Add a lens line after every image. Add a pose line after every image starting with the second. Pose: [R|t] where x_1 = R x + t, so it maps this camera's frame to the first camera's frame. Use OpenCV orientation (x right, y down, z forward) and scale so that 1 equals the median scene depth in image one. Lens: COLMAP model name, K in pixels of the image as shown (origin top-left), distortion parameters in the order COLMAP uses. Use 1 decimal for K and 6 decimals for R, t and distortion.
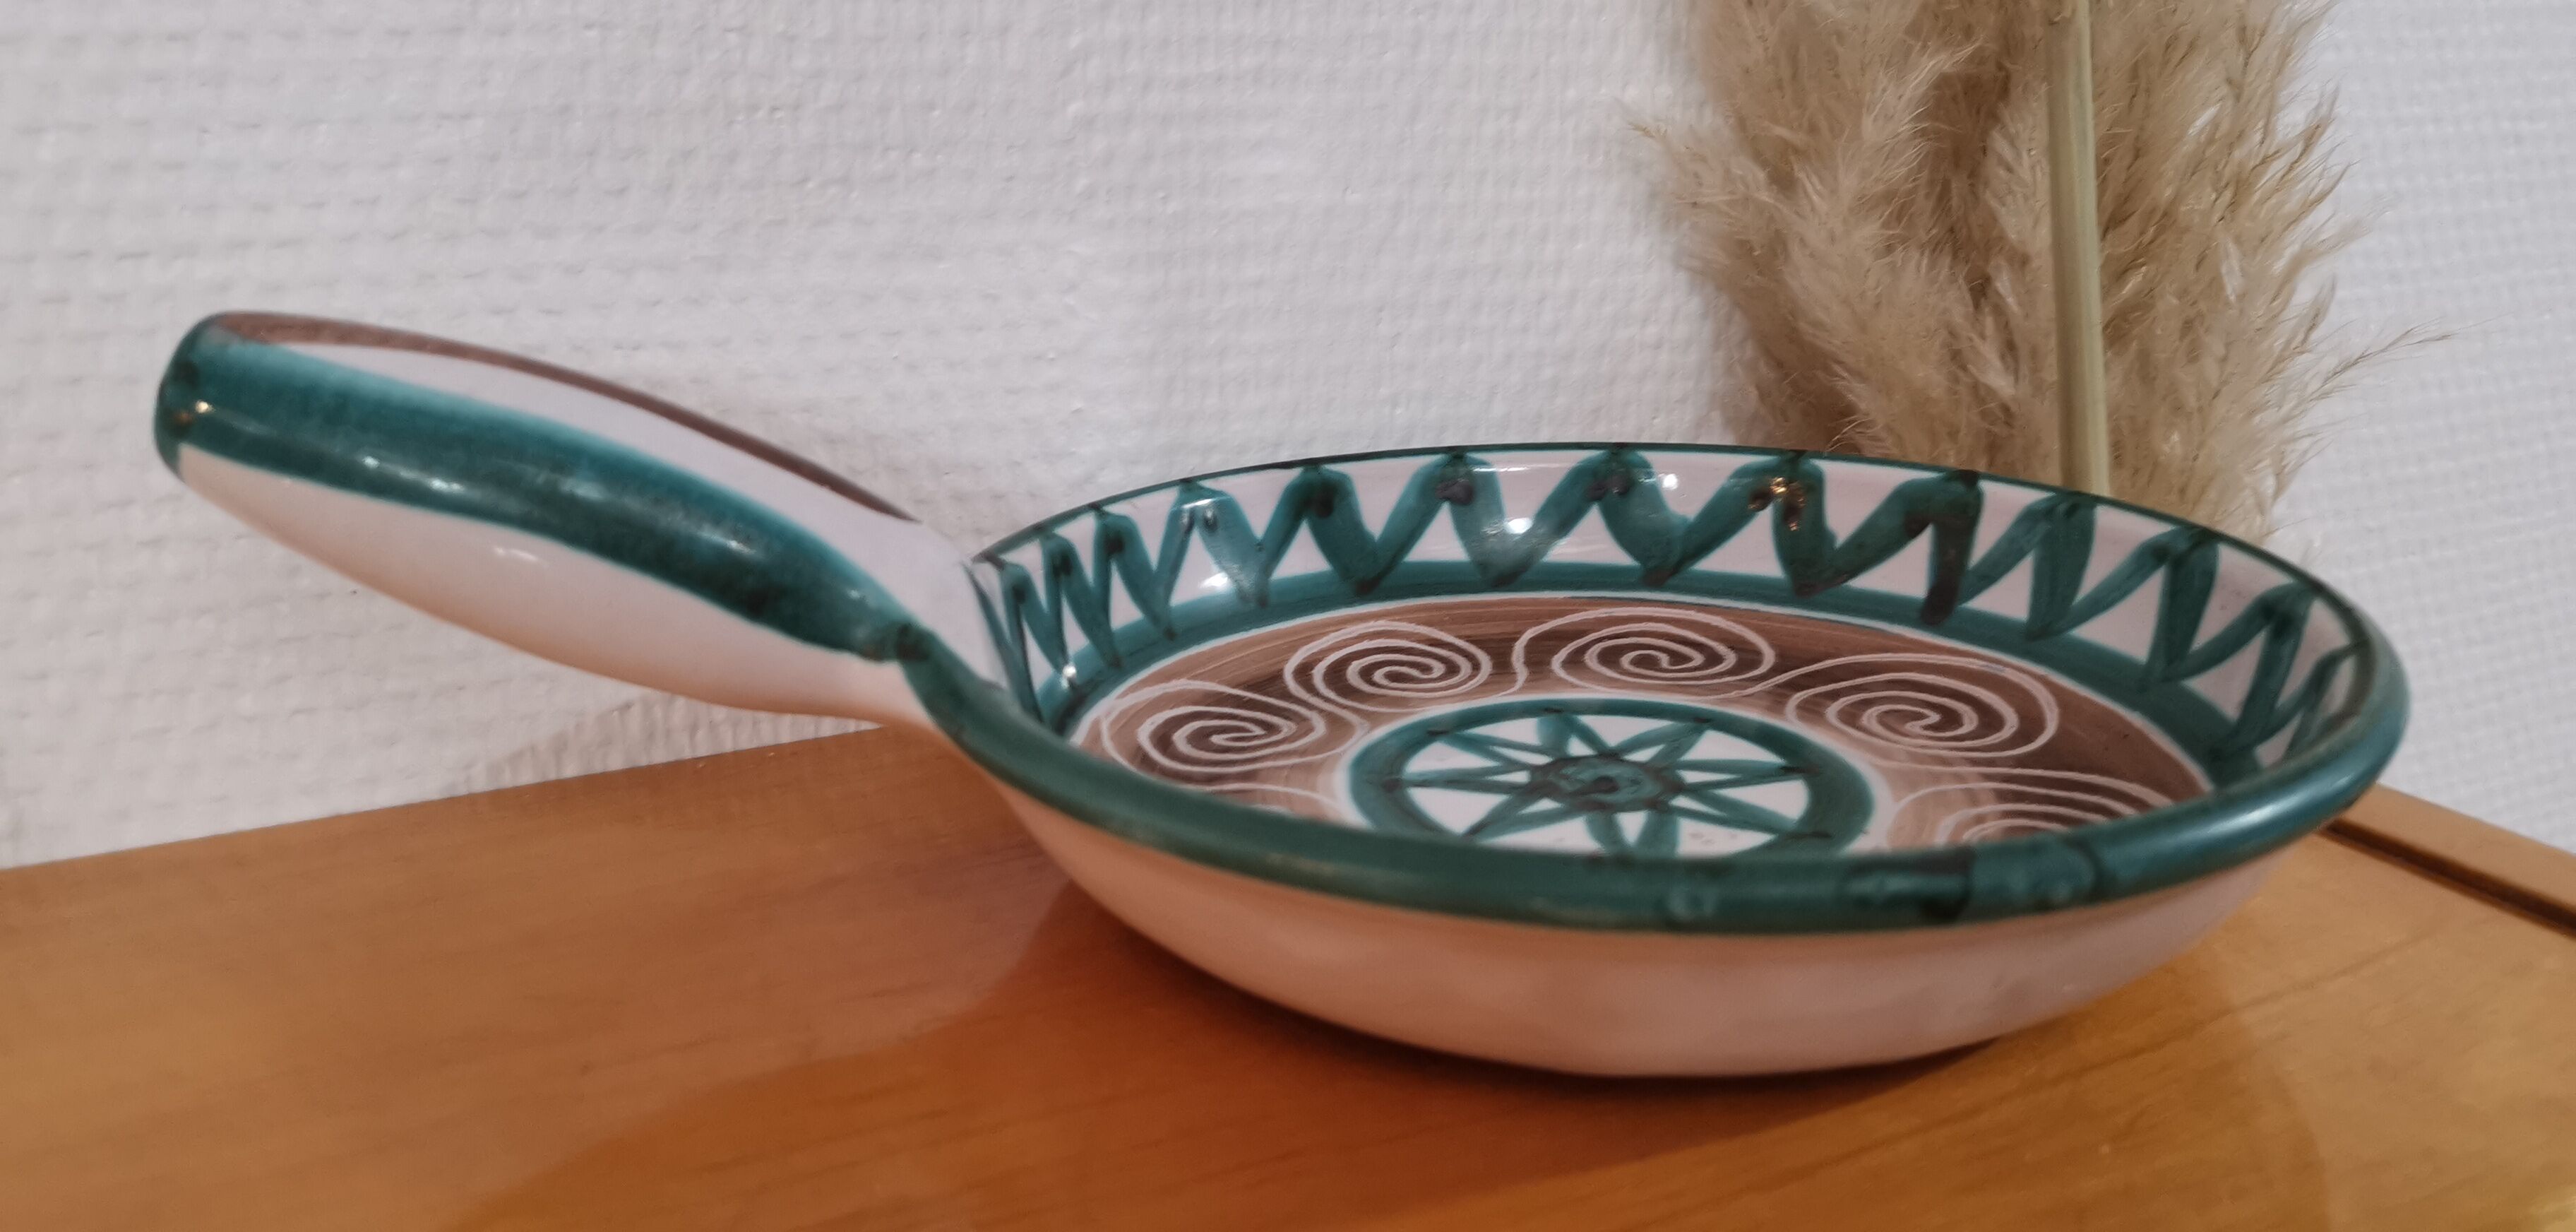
lens RADIAL K [[2010.8, 0, 1288.0], [0, 2010.8, 616.0], [0, 0, 1]] dist [0.037015, -0.065641]
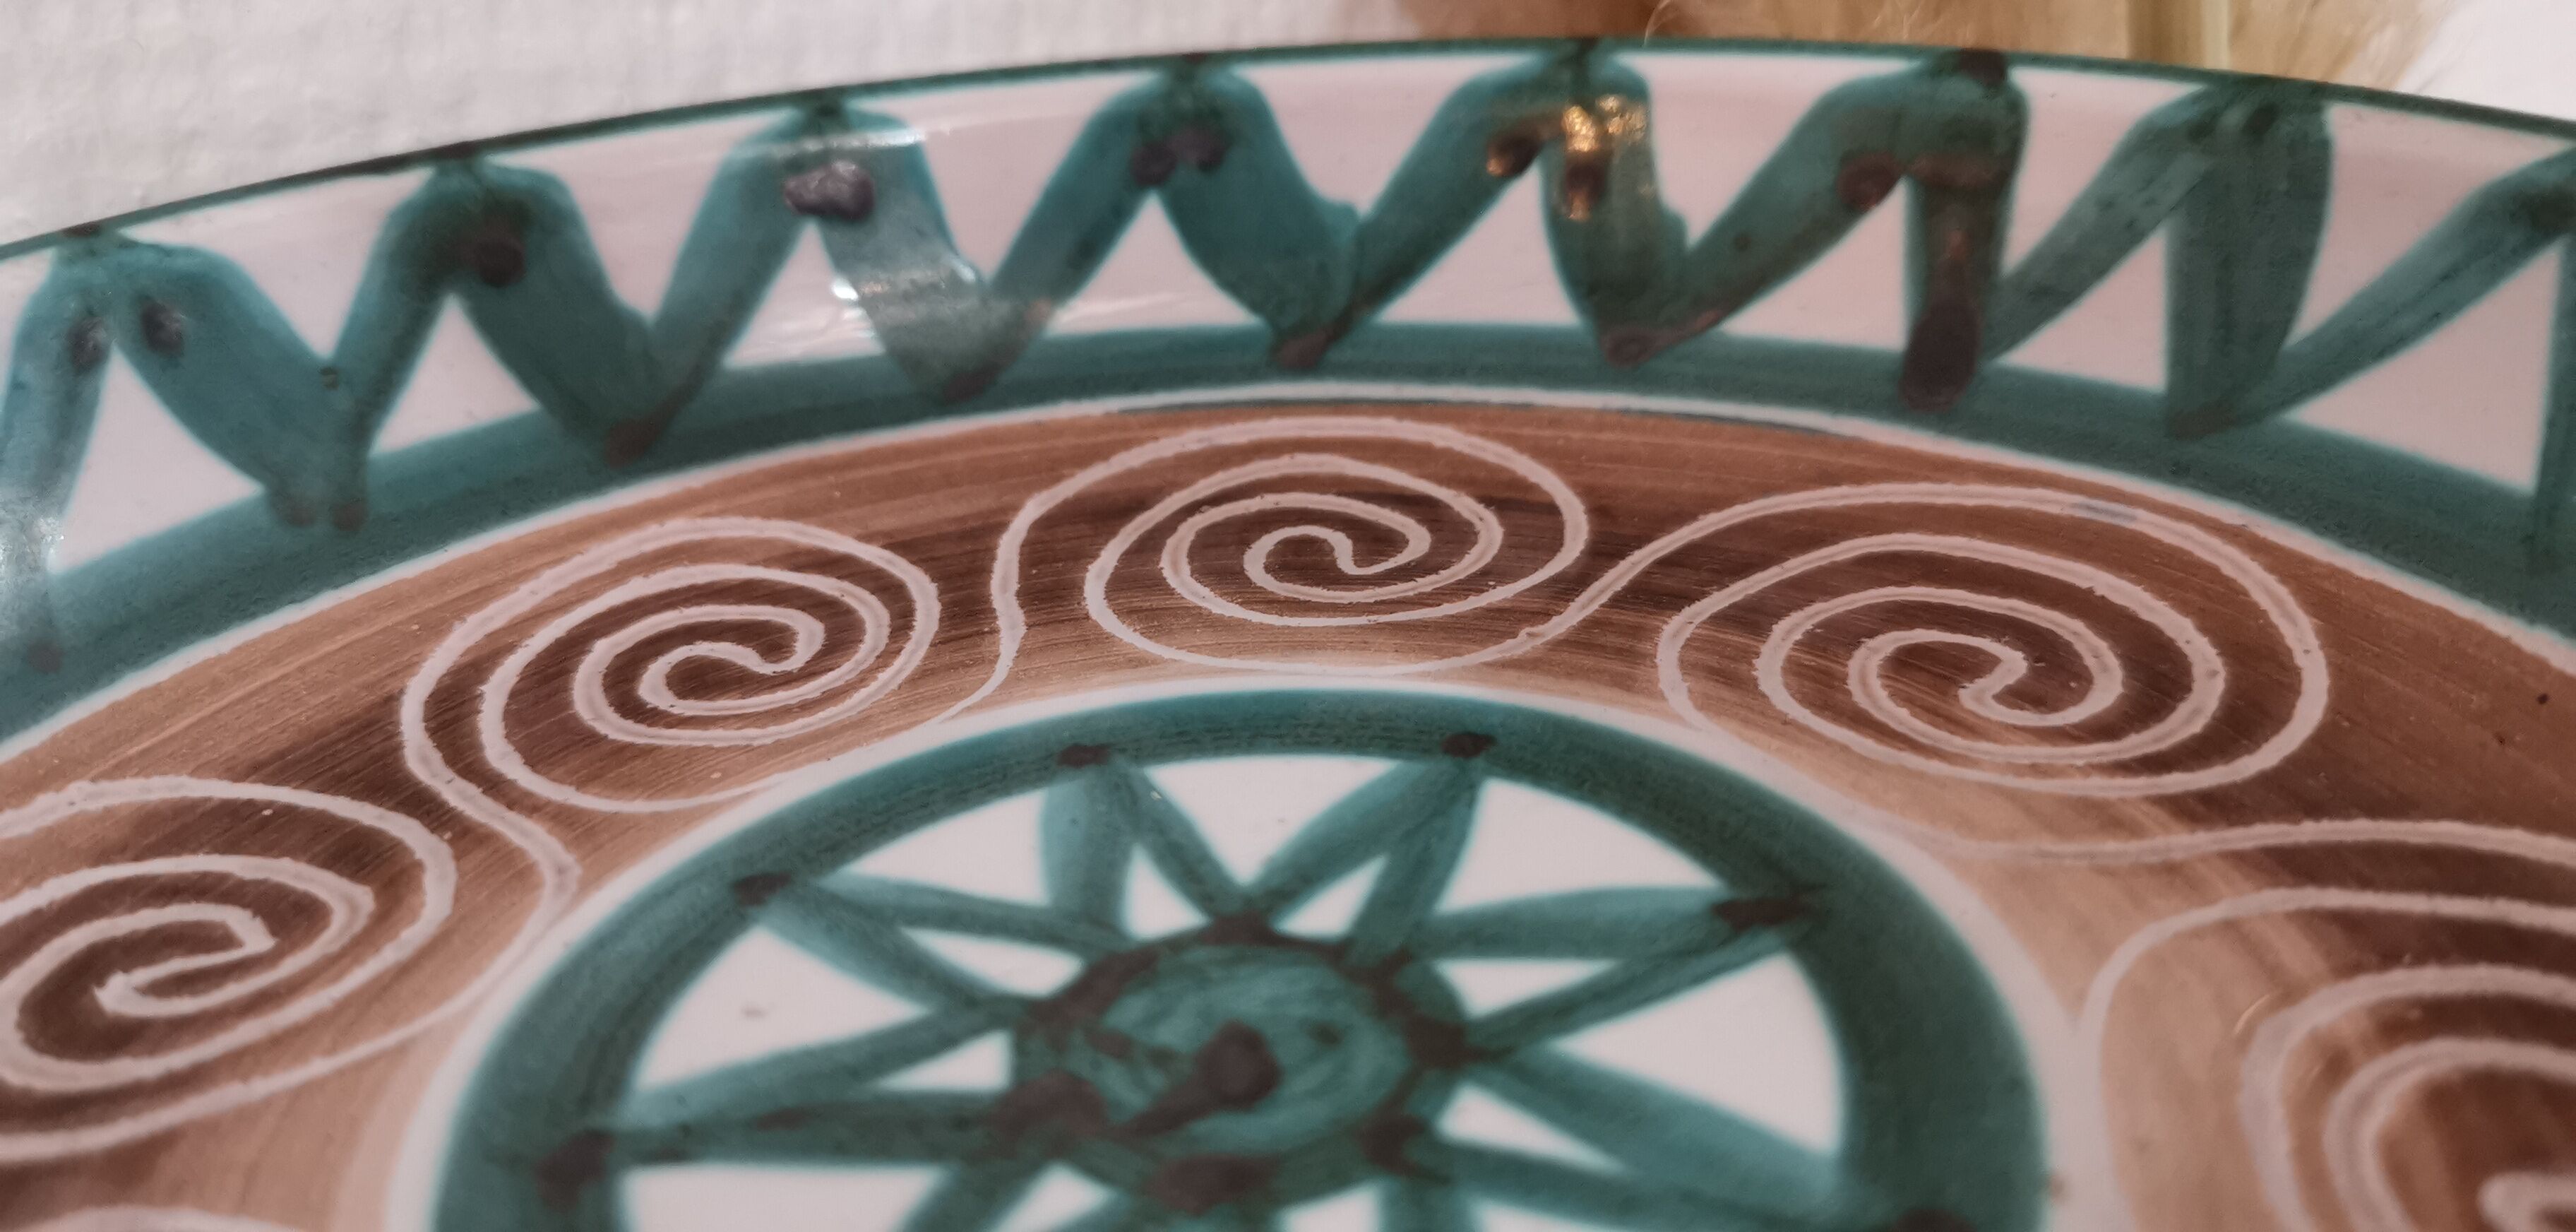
lens RADIAL K [[2110.4, 0, 1288.0], [0, 2110.4, 616.0], [0, 0, 1]] dist [0.006268, -0.100243]
pose [[0.977559, -0.119721, 0.173337, 0.097503], [0.093576, 0.983961, 0.151871, -0.034566], [-0.188739, -0.132242, 0.973083, 0.572488]]
